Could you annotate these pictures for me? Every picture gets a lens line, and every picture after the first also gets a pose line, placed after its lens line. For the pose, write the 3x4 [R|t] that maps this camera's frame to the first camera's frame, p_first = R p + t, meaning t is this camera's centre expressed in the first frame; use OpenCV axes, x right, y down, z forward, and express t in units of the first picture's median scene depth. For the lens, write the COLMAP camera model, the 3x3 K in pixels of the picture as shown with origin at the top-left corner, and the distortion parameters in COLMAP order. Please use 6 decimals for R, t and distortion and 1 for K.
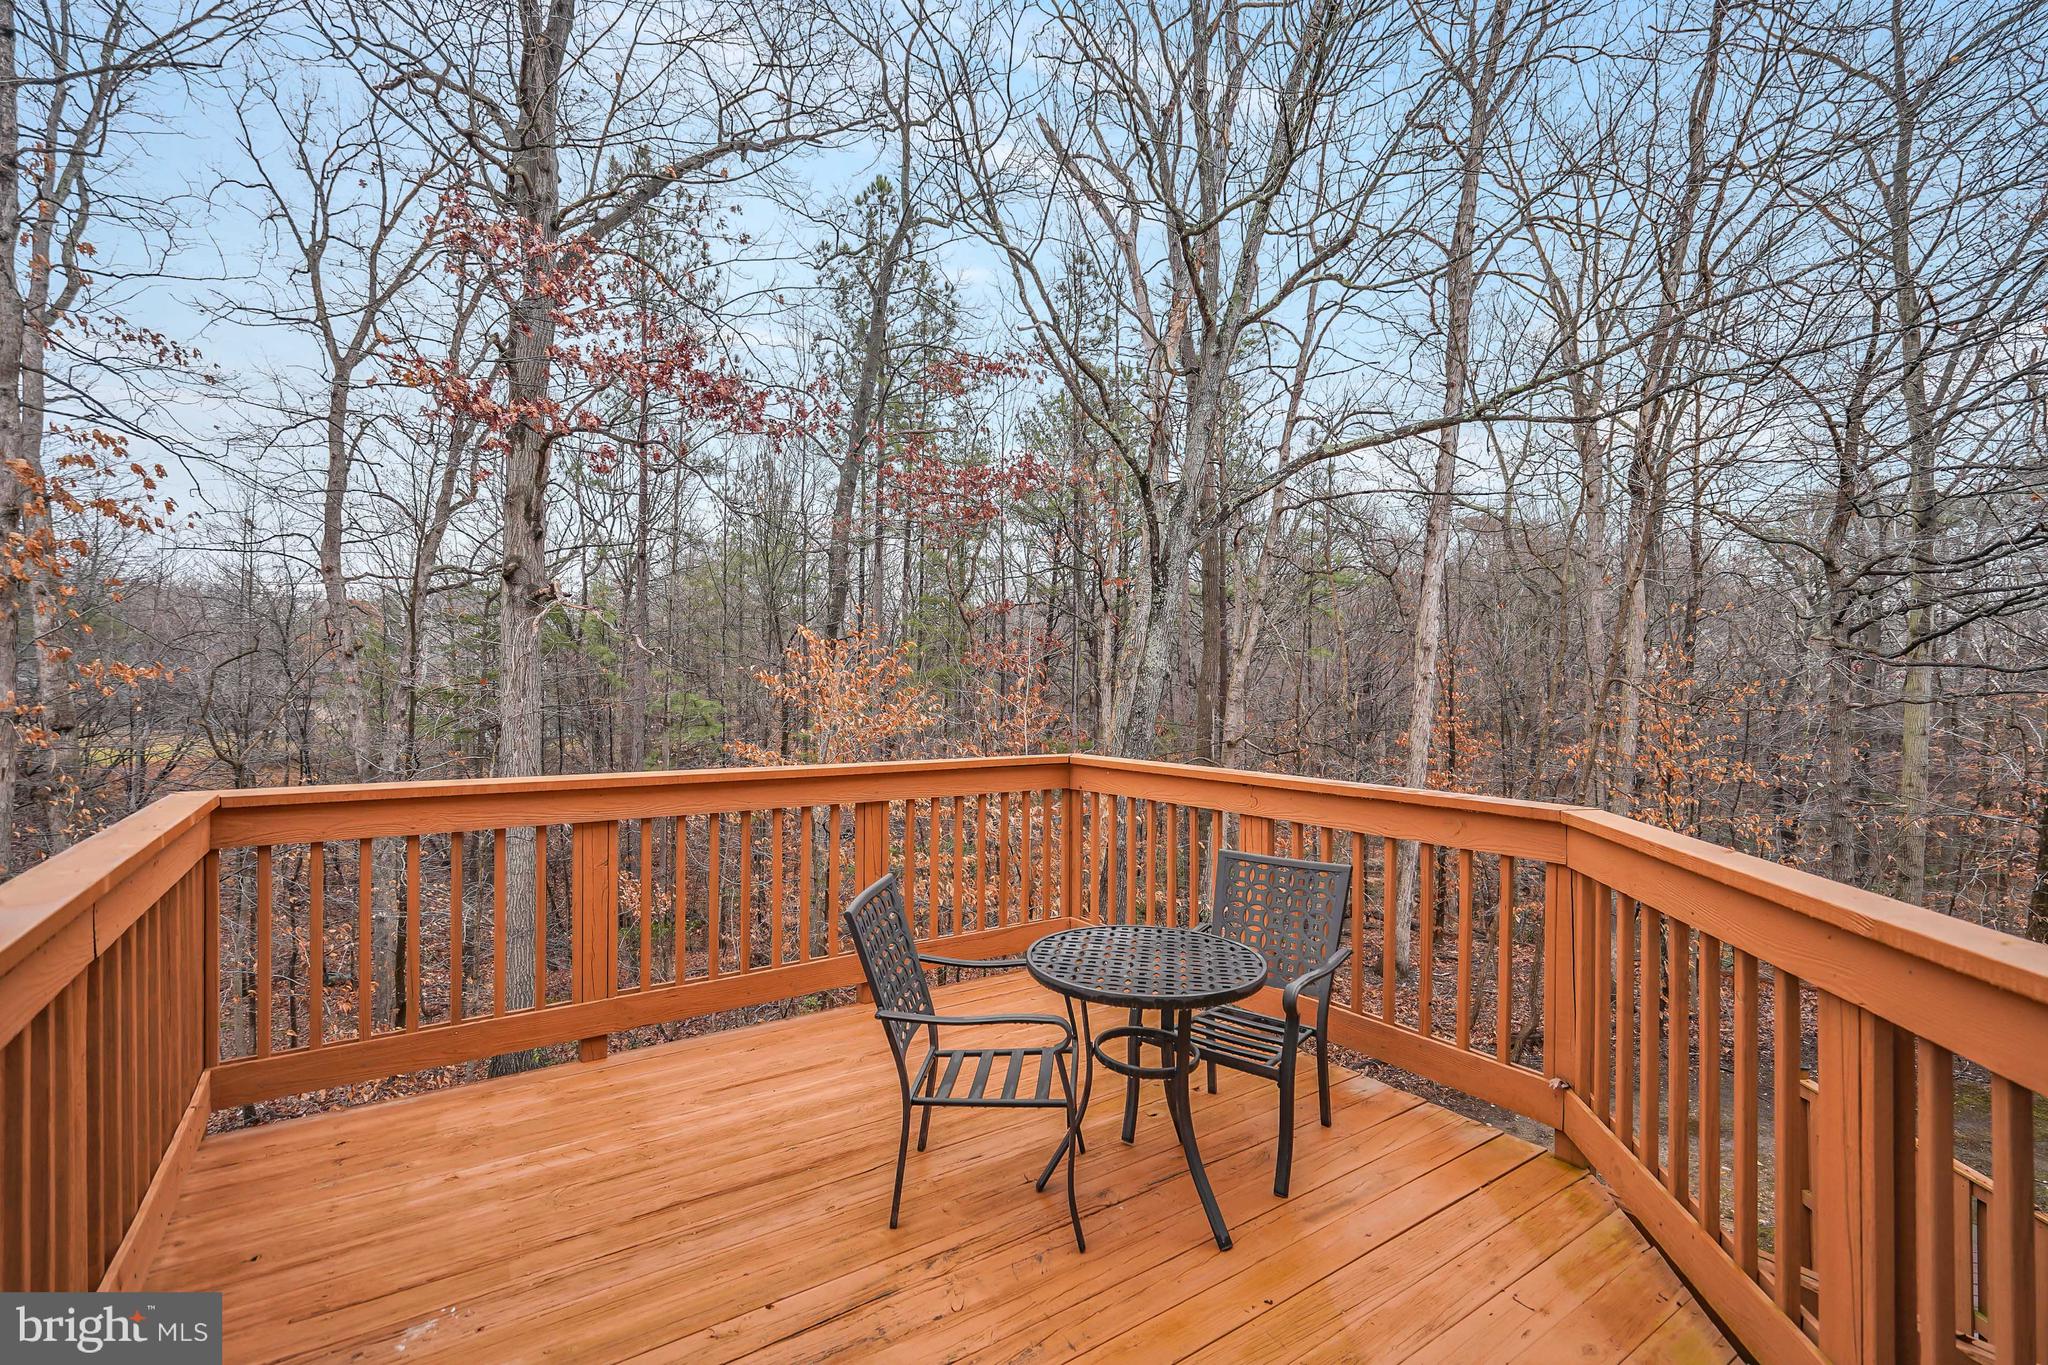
lens RADIAL K [[922.4, 0, 1013.5], [0, 922.4, 682.2], [0, 0, 1]] dist [-0.000678, -0.000053]
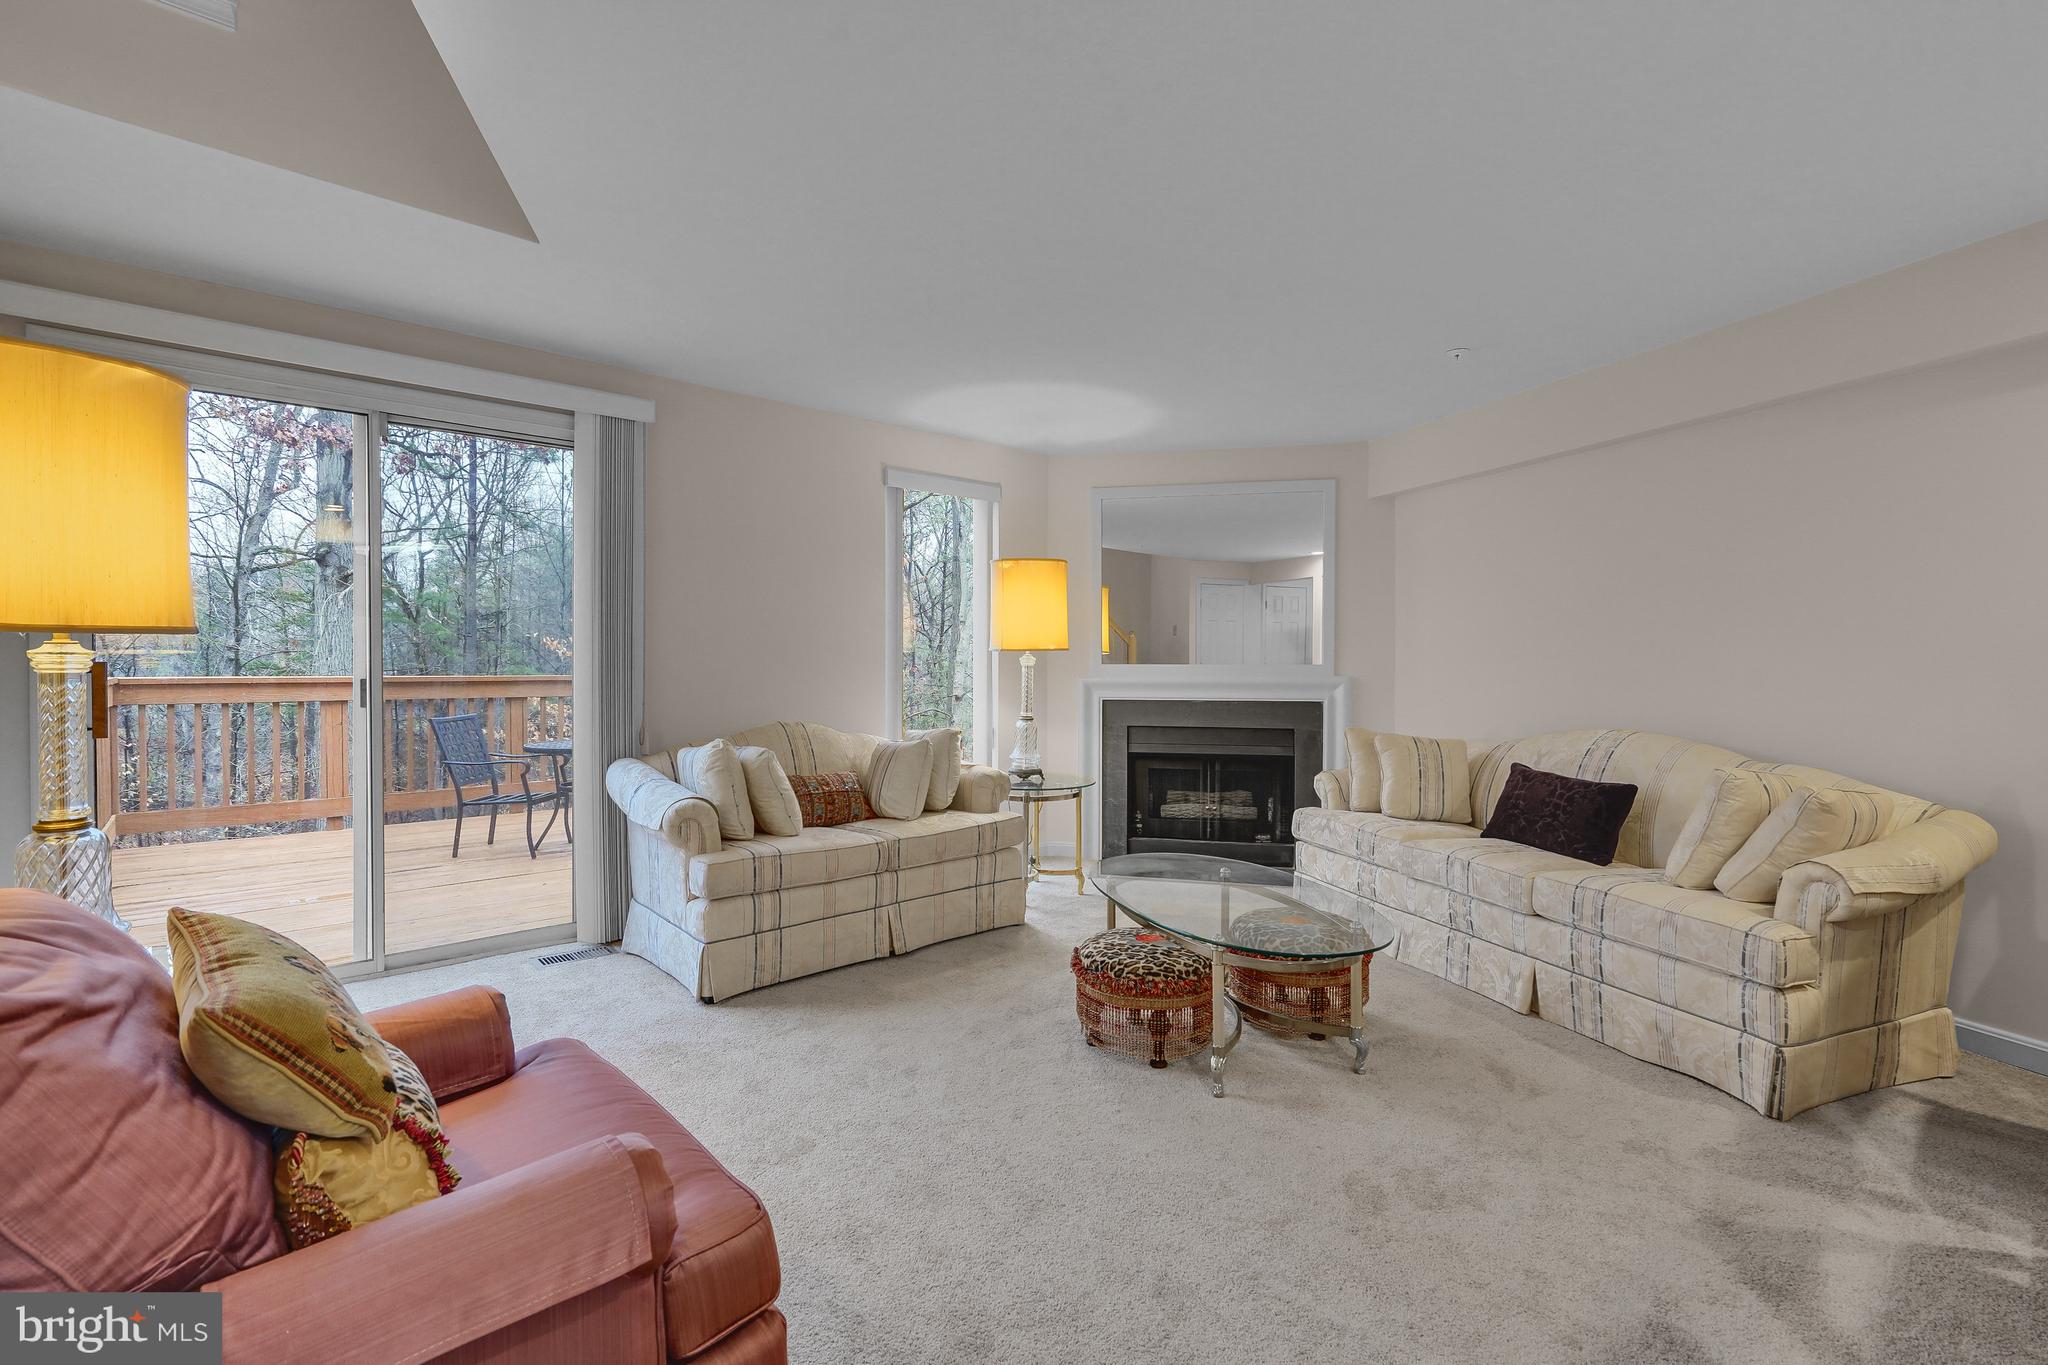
lens RADIAL K [[917.2, 0, 1024.2], [0, 917.2, 673.6], [0, 0, 1]] dist [0.000288, 0.000024]
pose [[0.991880, -0.006765, 0.126995, 0.129675], [0.005294, 0.999915, 0.011914, 0.015524], [-0.127065, -0.011145, 0.991832, -0.189176]]
